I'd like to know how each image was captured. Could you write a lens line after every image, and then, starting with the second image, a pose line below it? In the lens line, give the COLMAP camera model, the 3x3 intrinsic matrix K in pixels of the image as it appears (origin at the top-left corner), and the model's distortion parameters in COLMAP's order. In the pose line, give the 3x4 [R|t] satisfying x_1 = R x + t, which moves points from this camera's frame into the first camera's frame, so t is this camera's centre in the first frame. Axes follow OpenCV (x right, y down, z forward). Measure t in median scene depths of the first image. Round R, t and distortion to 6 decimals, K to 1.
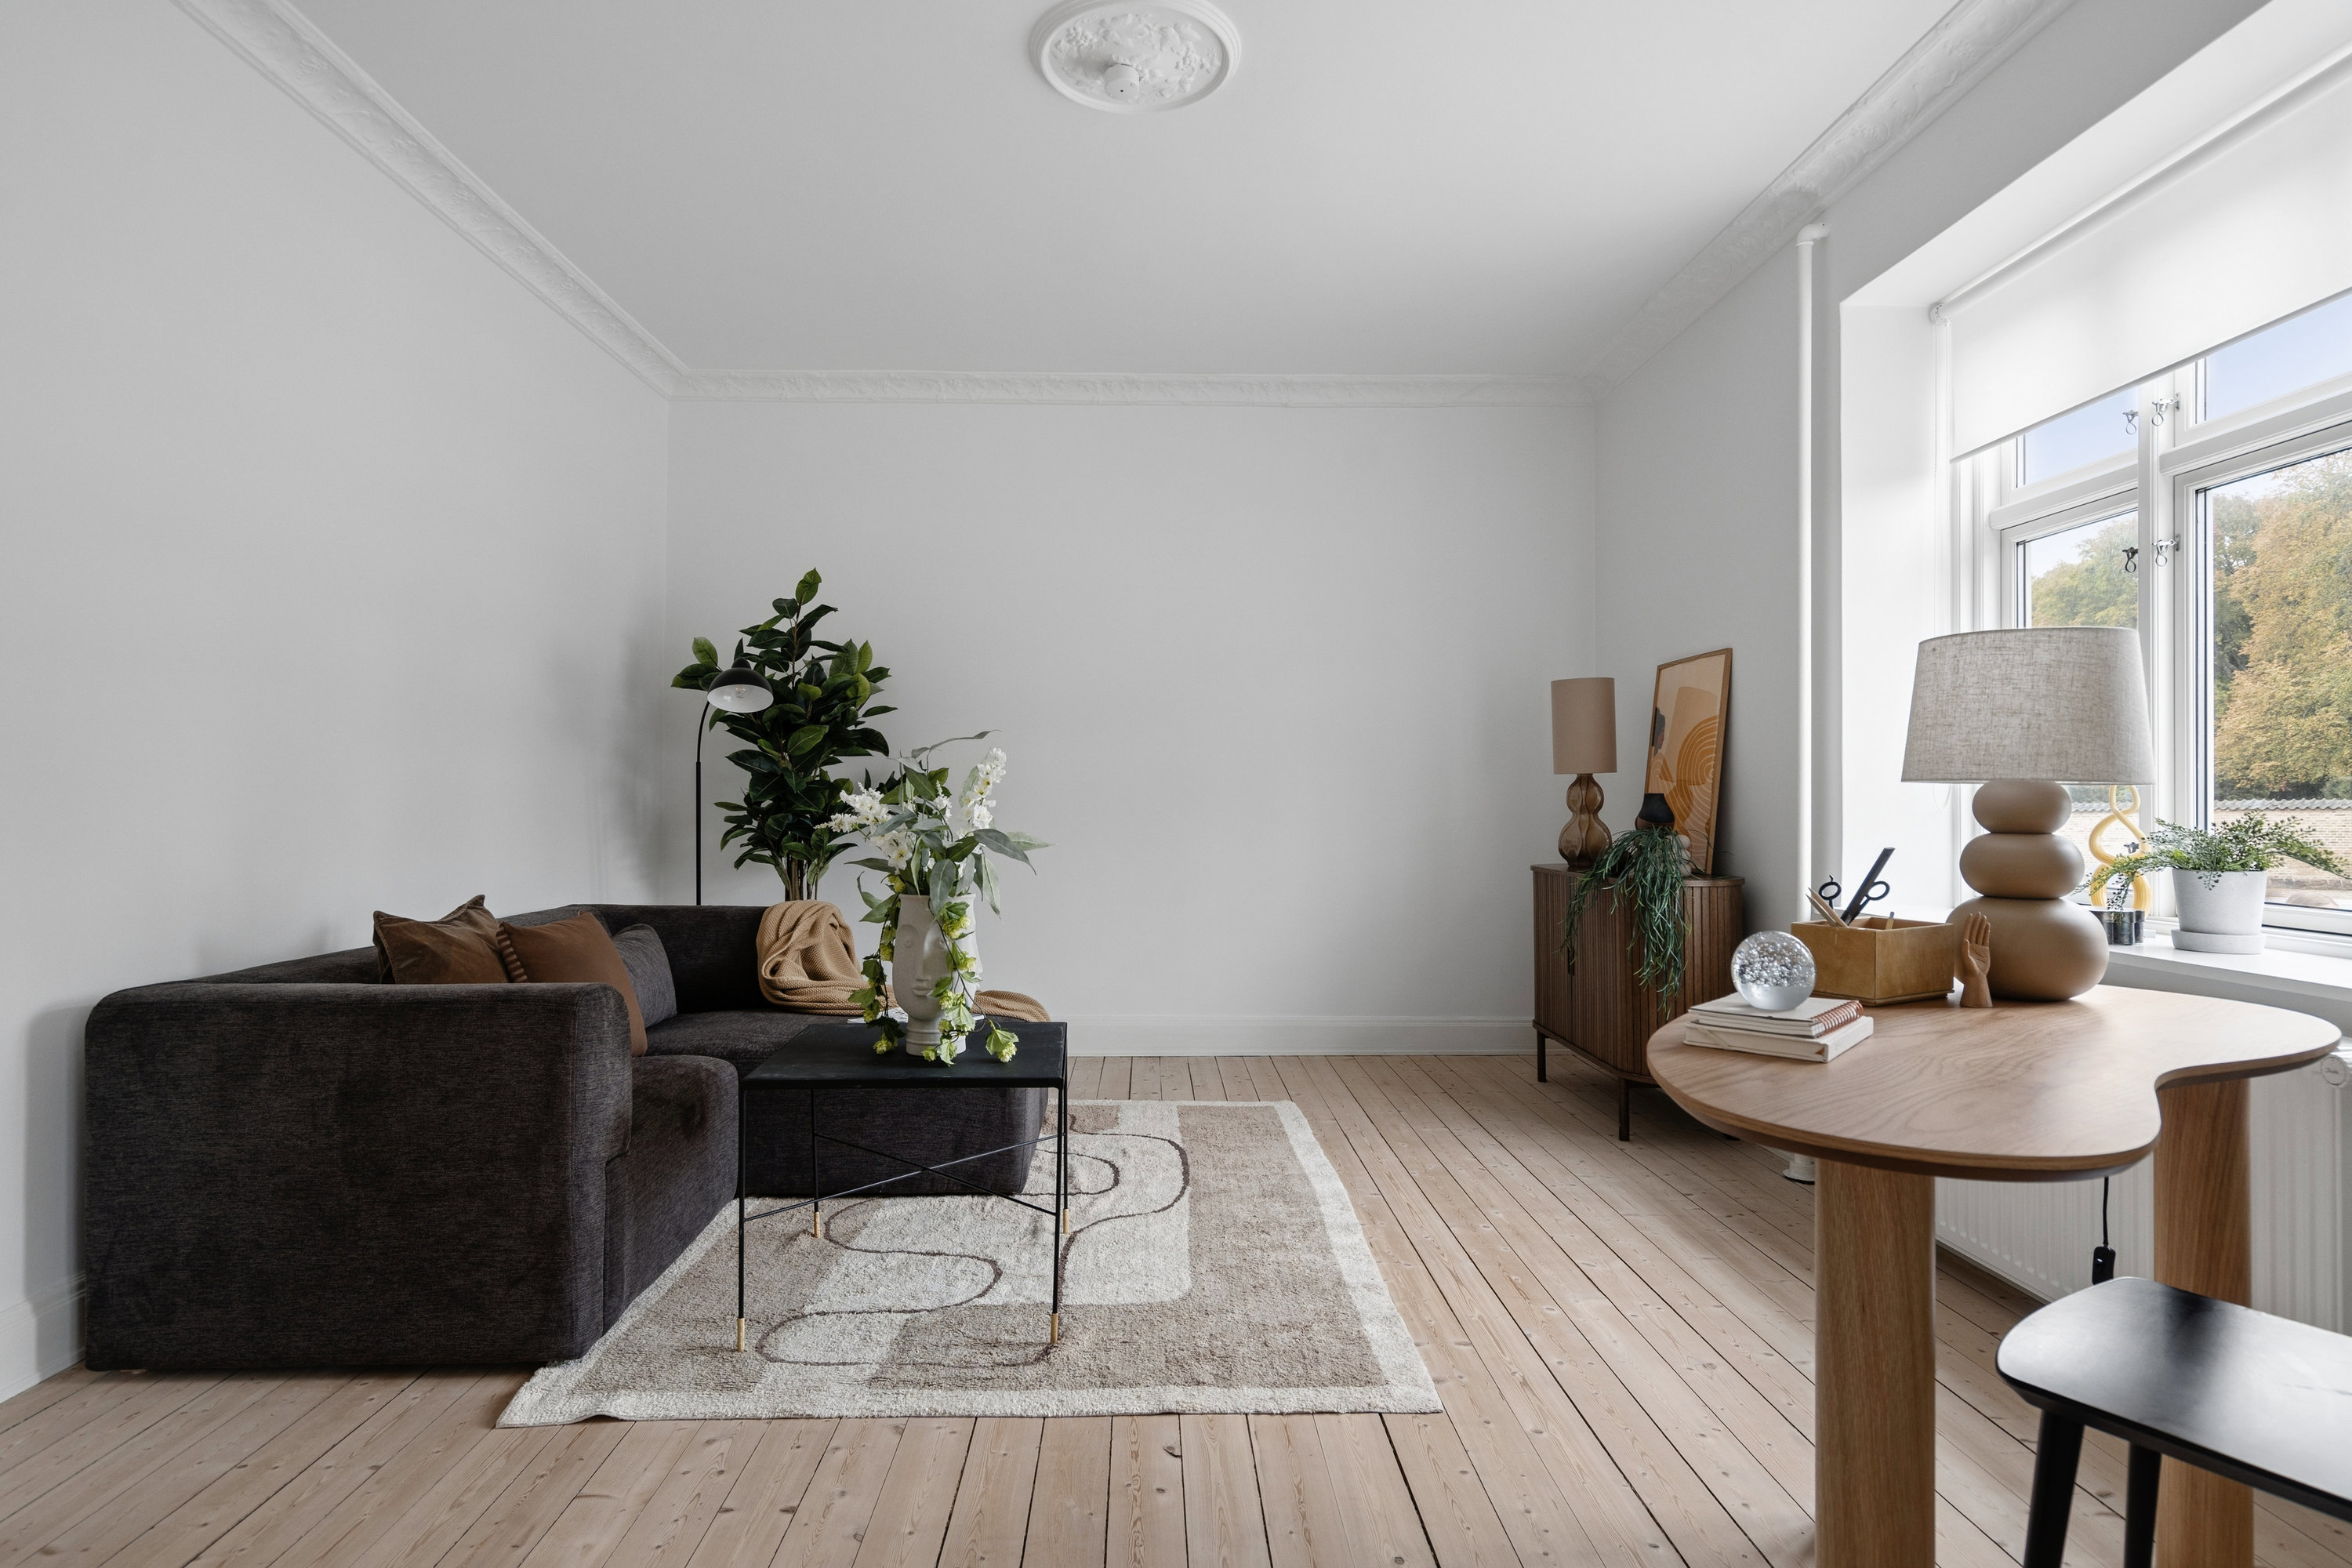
lens RADIAL K [[1297.4, 0, 1172.5], [0, 1297.4, 781.2], [0, 0, 1]] dist [-0.006380, -0.000659]
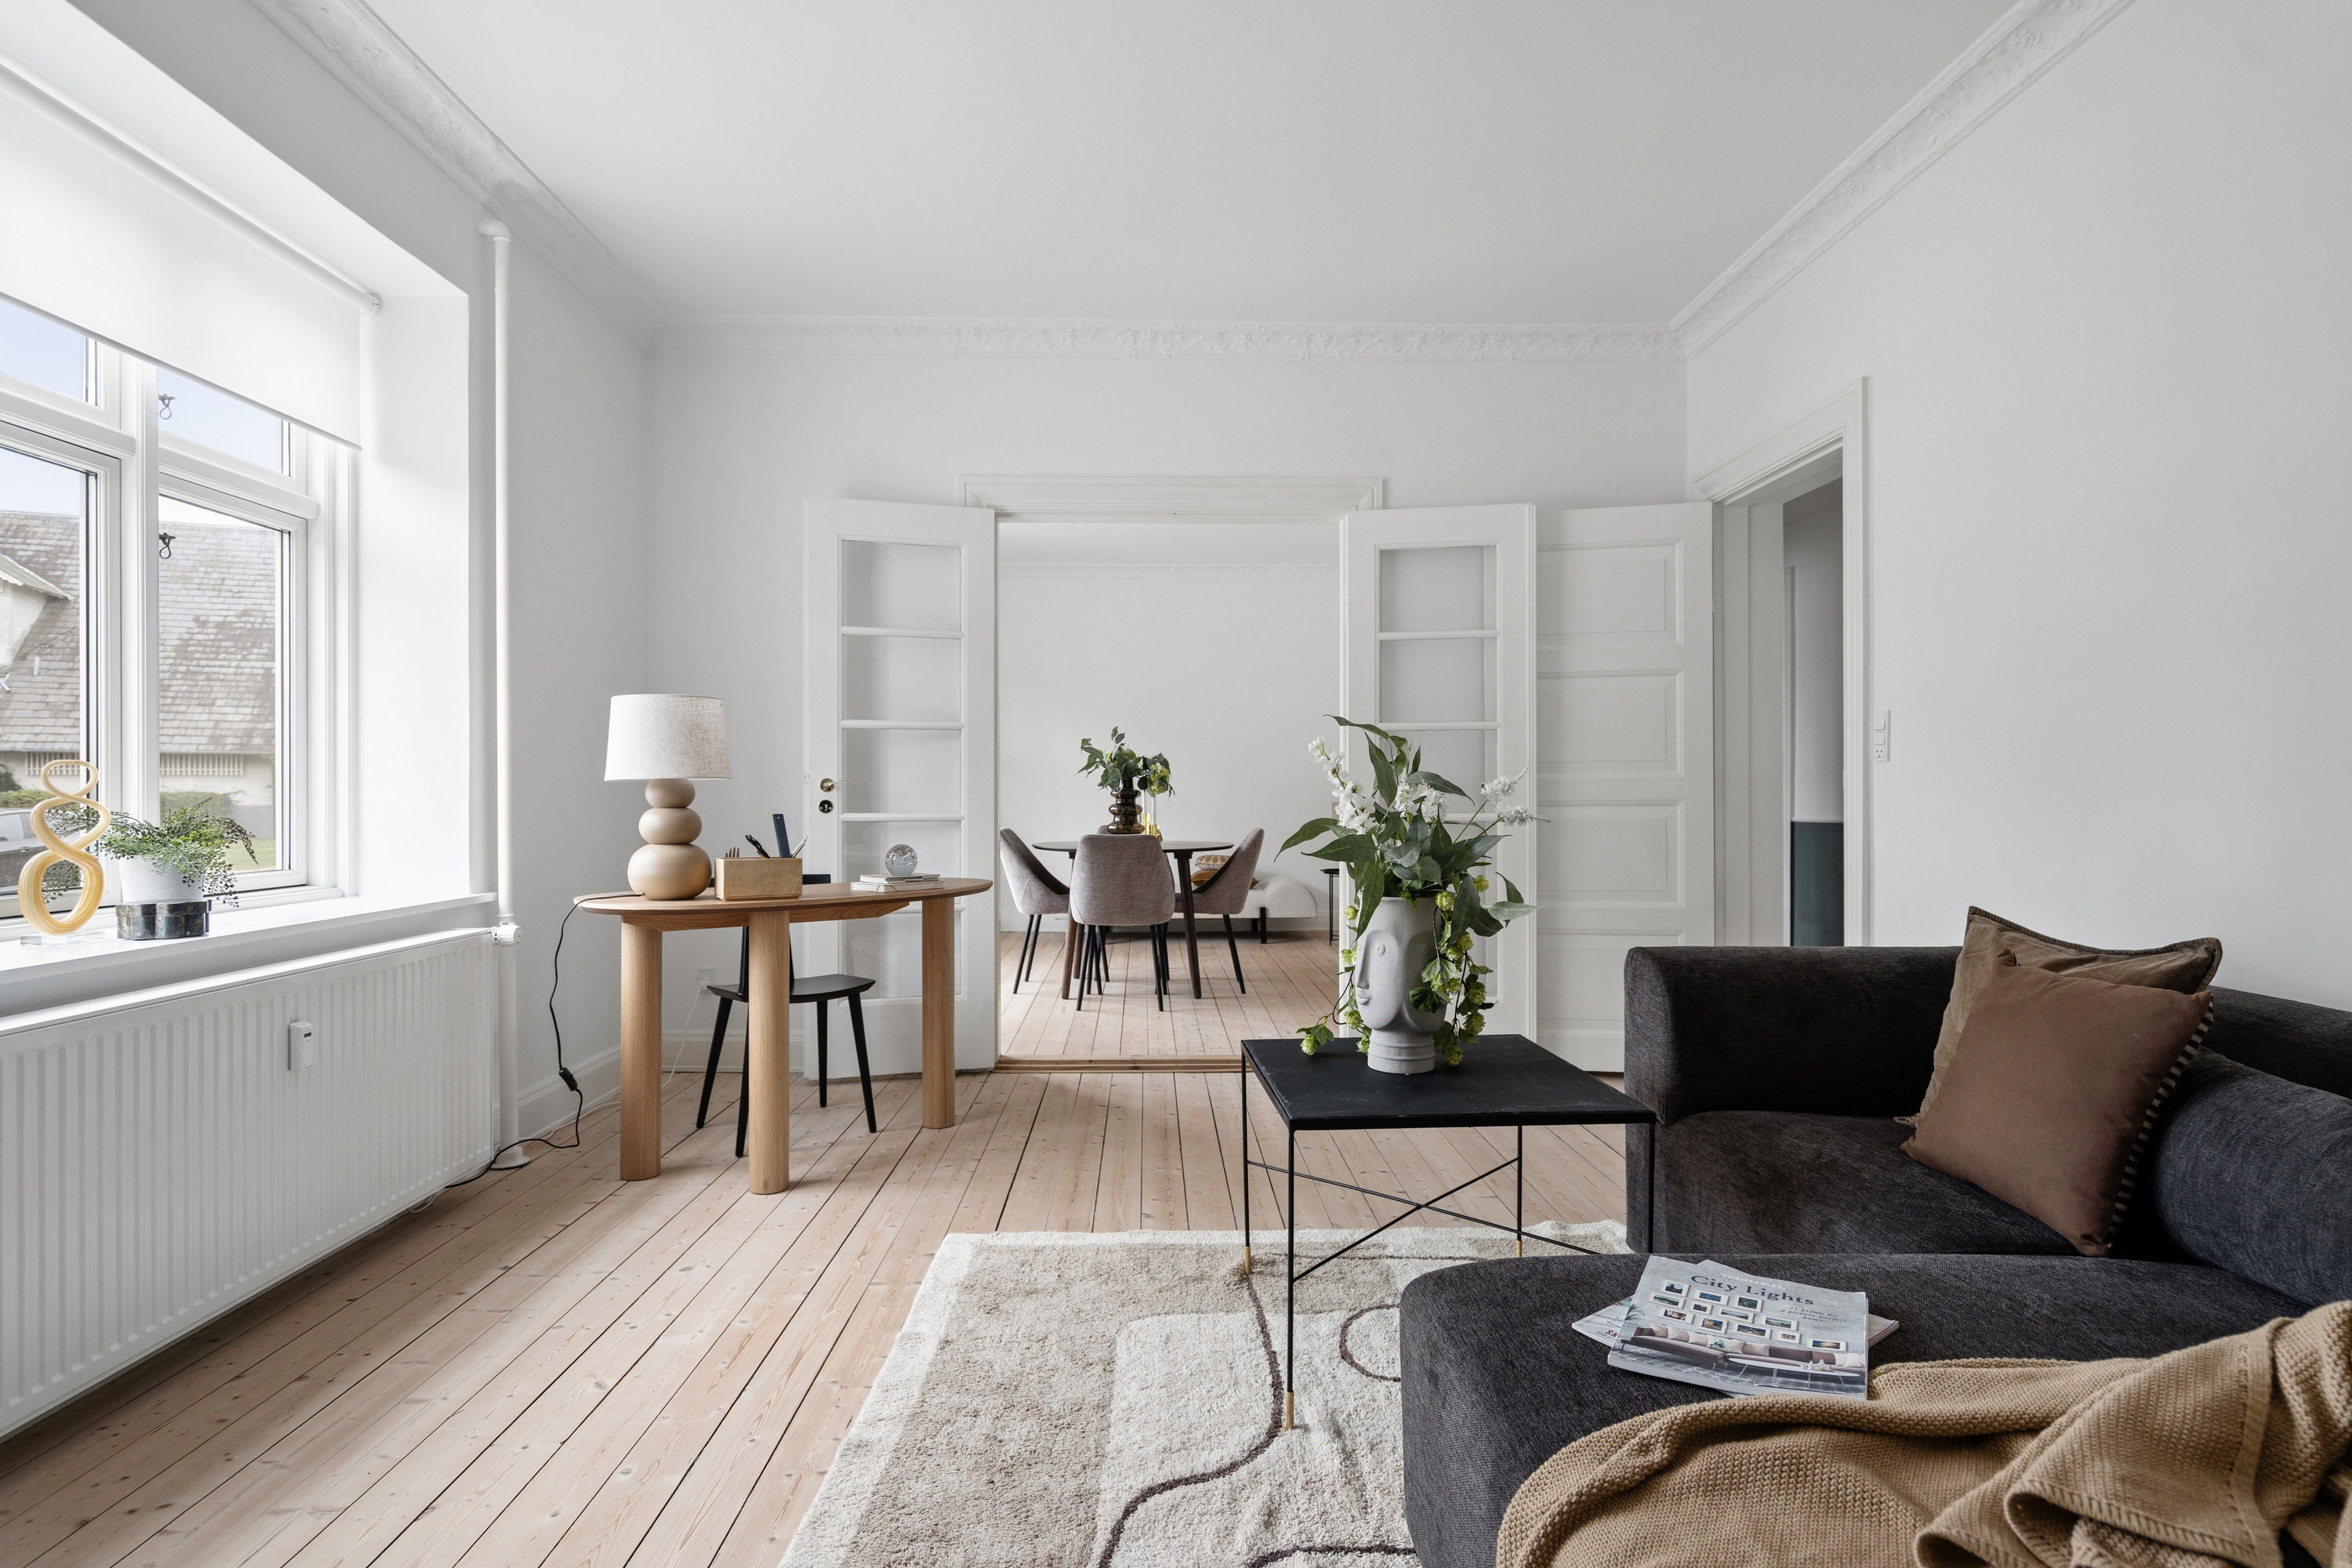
lens RADIAL K [[1200.9, 0, 1154.3], [0, 1200.9, 795.4], [0, 0, 1]] dist [0.001897, 0.000410]
pose [[-0.999744, -0.002127, 0.022528, -0.030776], [-0.002384, 0.999932, -0.011372, 0.029153], [-0.022503, -0.011423, -0.999682, 1.888783]]
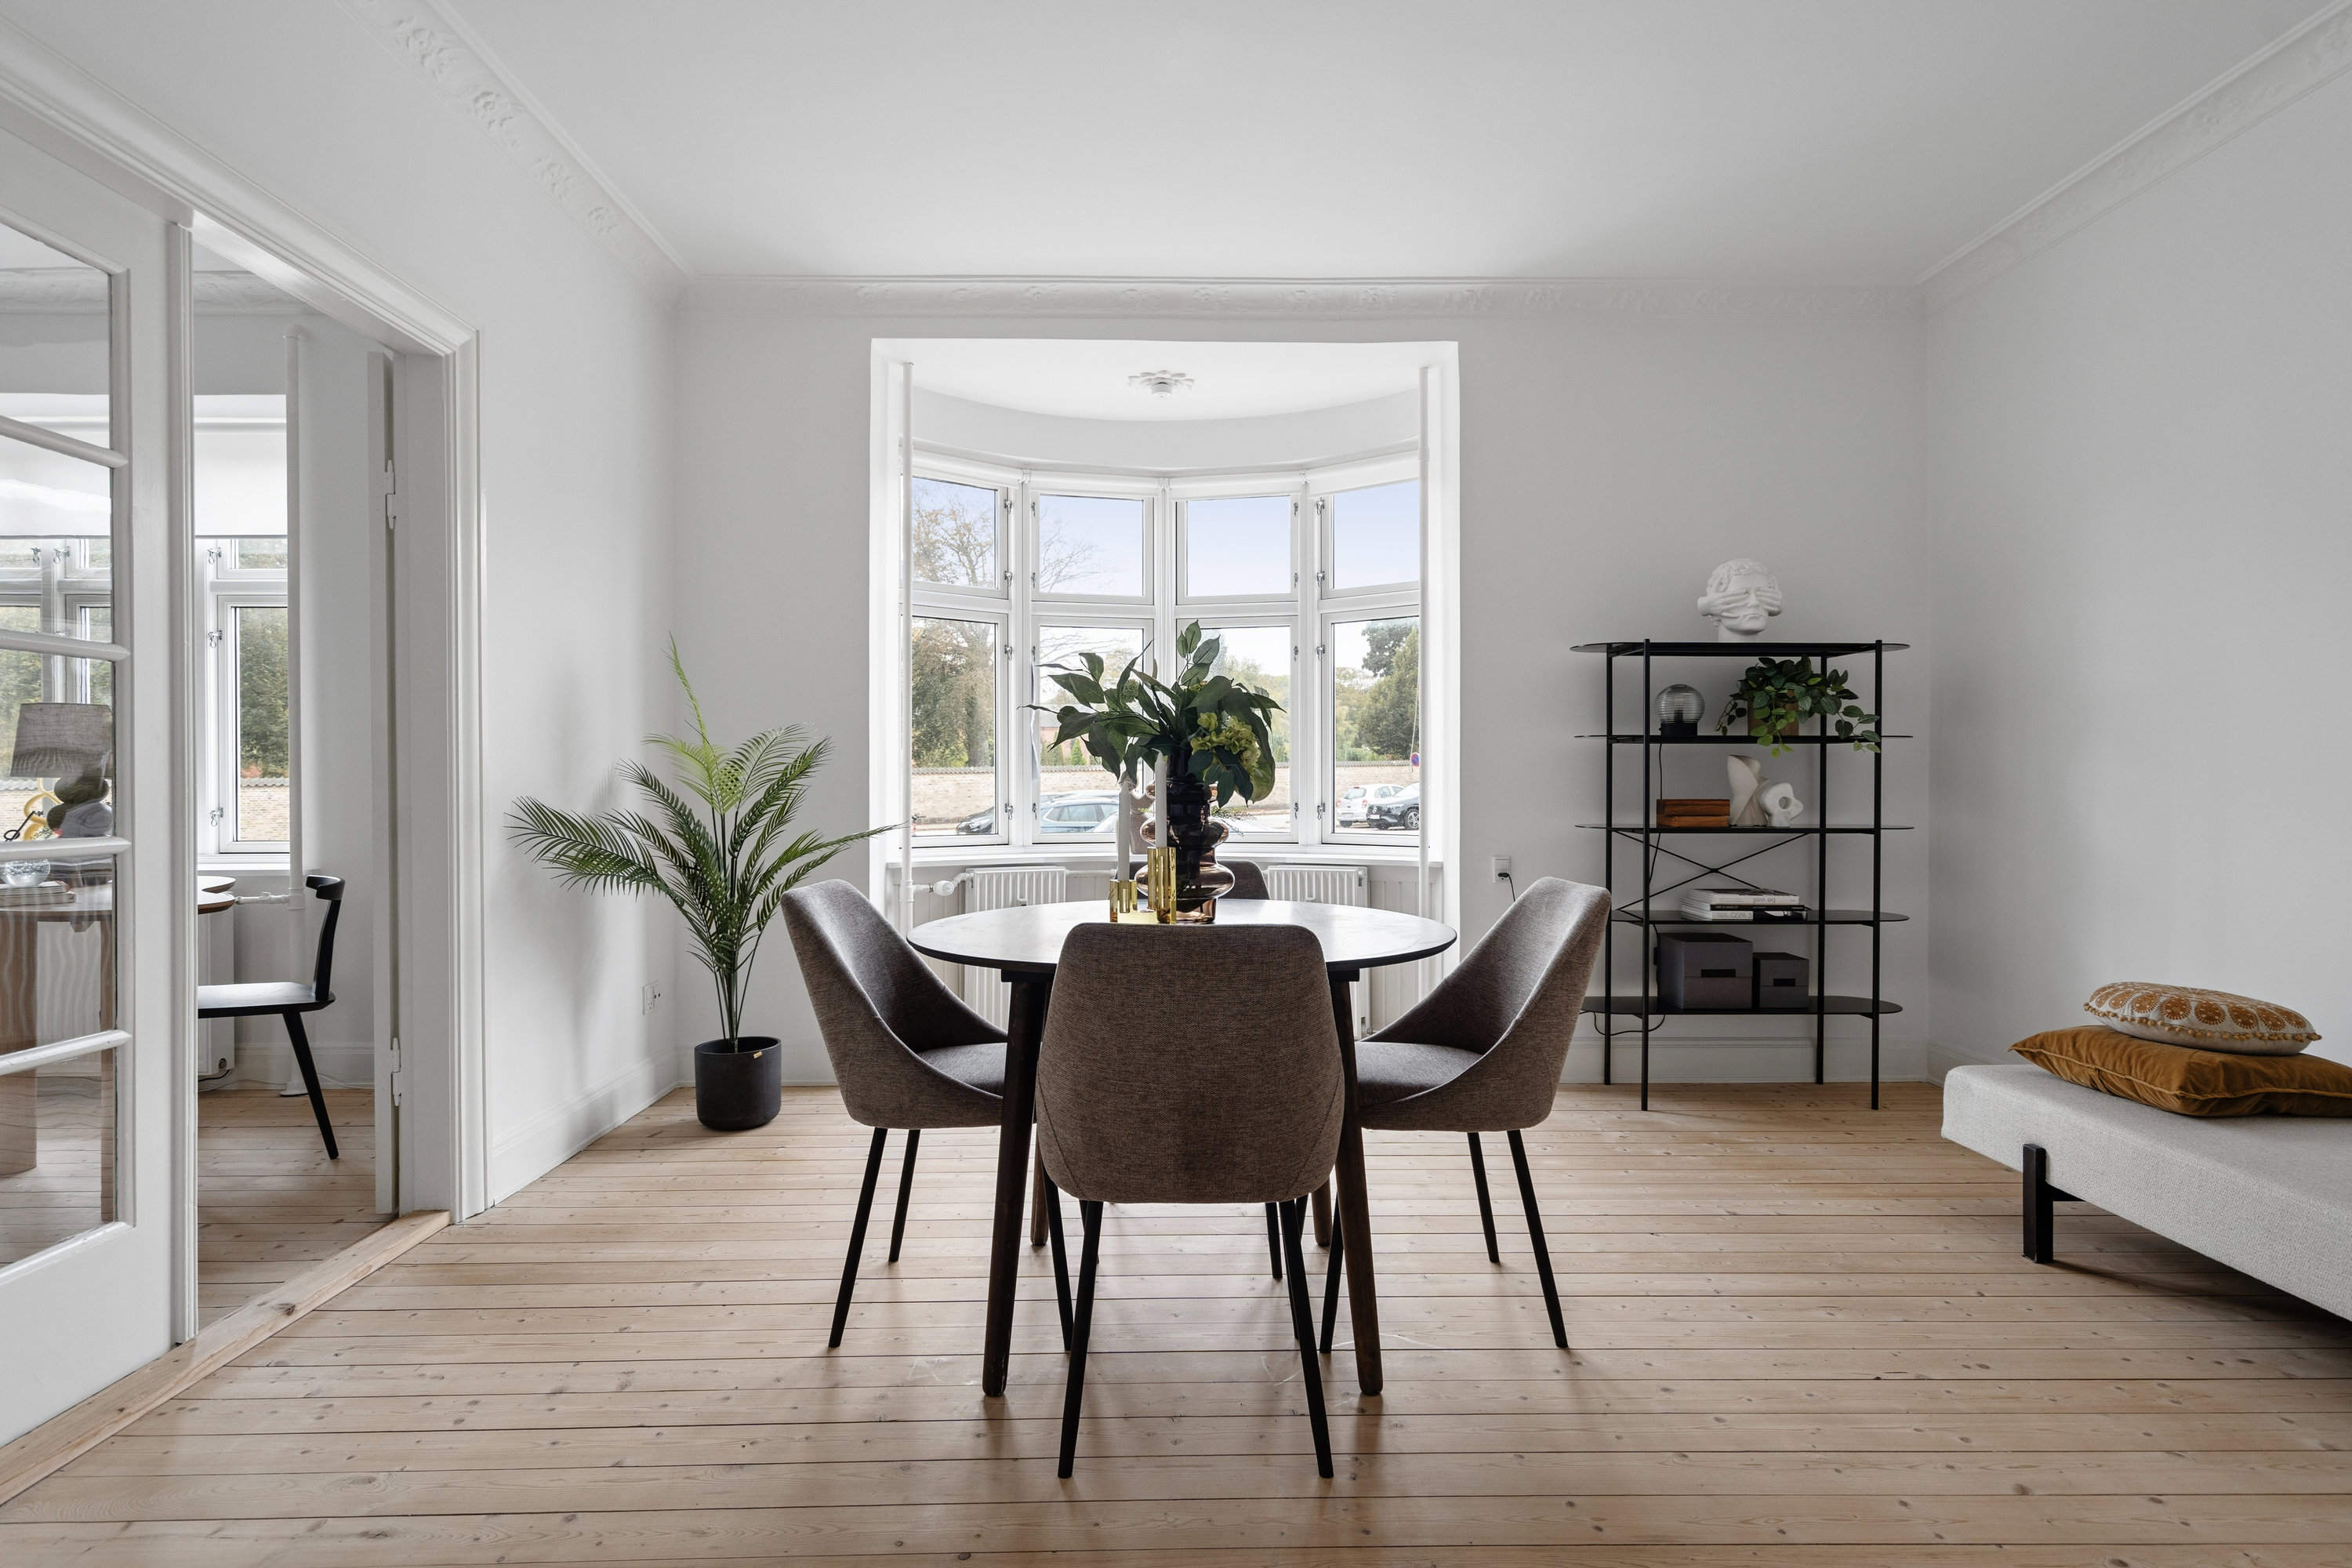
lens RADIAL K [[1171.2, 0, 1181.4], [0, 1171.2, 782.2], [0, 0, 1]] dist [-0.002822, 0.003015]
pose [[0.004656, -0.003115, 0.999984, -0.783097], [-0.008660, 0.999958, 0.003156, -0.010833], [-0.999952, -0.008675, 0.004629, -0.483348]]
